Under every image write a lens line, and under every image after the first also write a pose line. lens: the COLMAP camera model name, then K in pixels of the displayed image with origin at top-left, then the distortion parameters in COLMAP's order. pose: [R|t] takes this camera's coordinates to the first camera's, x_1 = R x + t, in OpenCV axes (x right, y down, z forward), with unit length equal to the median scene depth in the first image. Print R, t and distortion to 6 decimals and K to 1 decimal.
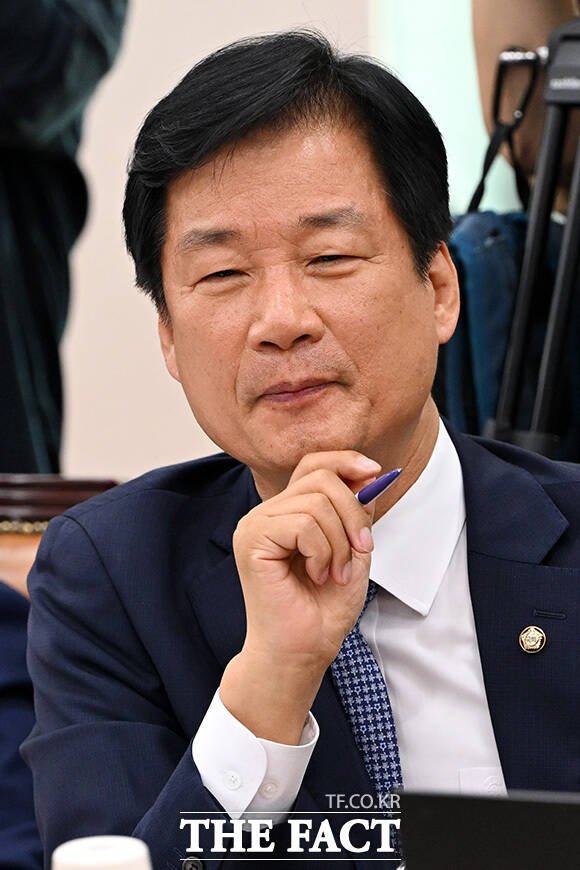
lens RADIAL K [[5099.3, 0, 289.9], [0, 5099.3, 433.9], [0, 0, 1]] dist [-1.721528, 0.000000]
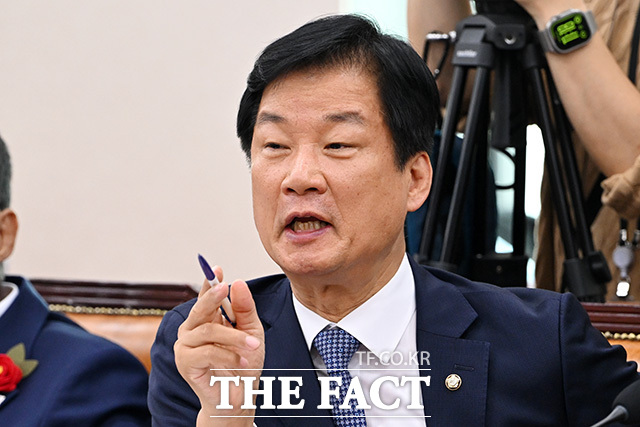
lens RADIAL K [[3751.2, 0, 320.0], [0, 3751.2, 214.2], [0, 0, 1]] dist [-1.721528, 0.000000]
pose [[0.999657, 0.024900, -0.008058, 0.017704], [-0.024967, 0.999654, -0.008295, -0.005043], [0.007849, 0.008494, 0.999933, -0.232424]]
